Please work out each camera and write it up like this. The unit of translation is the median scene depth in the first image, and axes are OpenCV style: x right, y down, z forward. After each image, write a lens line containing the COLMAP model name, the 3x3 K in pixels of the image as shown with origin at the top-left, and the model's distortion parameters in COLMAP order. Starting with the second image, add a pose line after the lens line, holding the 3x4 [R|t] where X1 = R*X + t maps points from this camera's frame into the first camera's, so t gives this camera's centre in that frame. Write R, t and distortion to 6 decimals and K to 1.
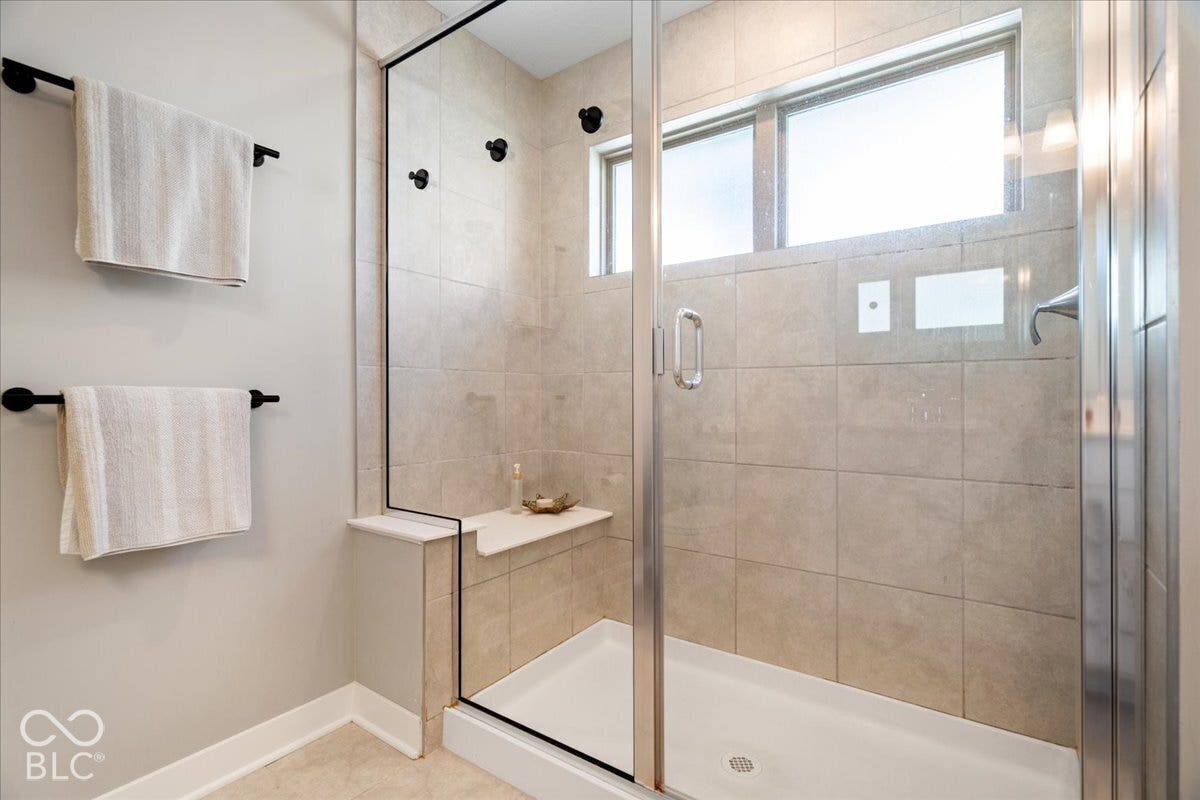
lens RADIAL K [[553.4, 0, 598.3], [0, 553.4, 395.1], [0, 0, 1]] dist [-0.001691, -0.000541]
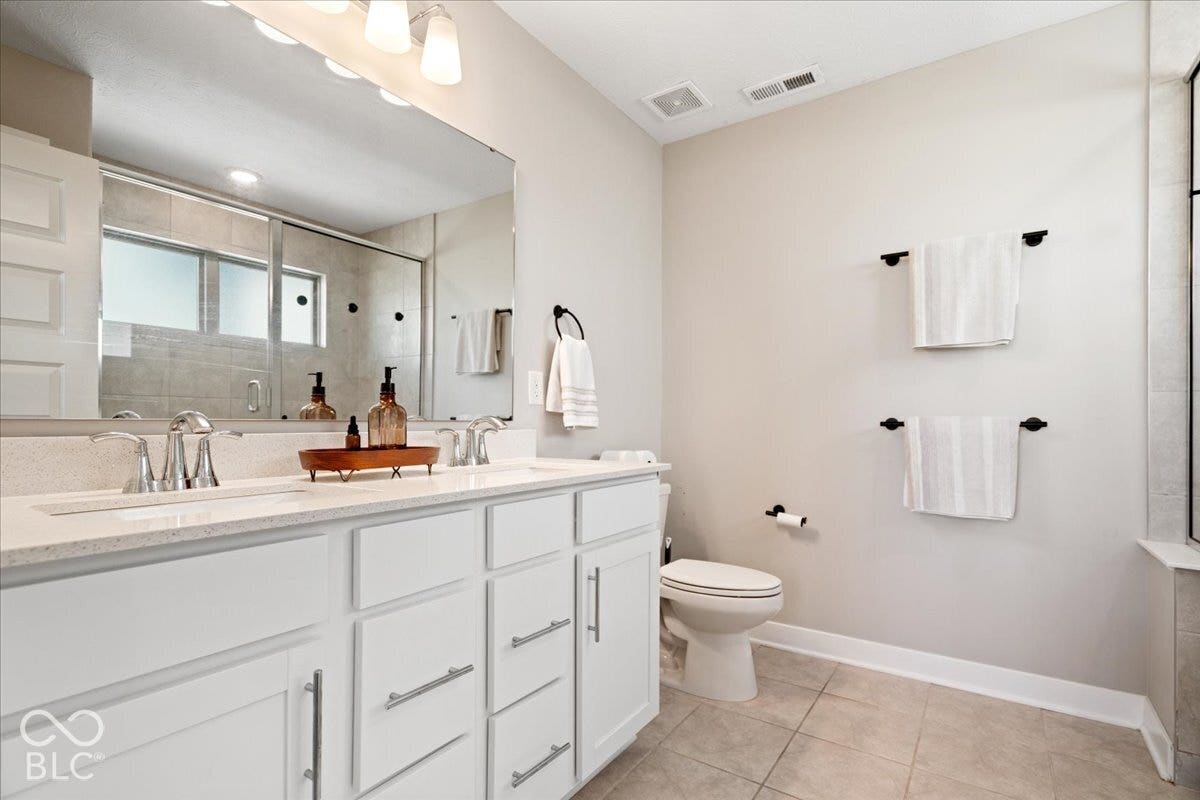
lens RADIAL K [[561.8, 0, 598.6], [0, 561.8, 414.7], [0, 0, 1]] dist [0.000613, 0.000218]
pose [[0.021527, -0.012939, -0.999685, 0.781473], [0.003962, 0.999910, -0.012856, -0.003291], [0.999760, -0.003684, 0.021577, -0.066816]]
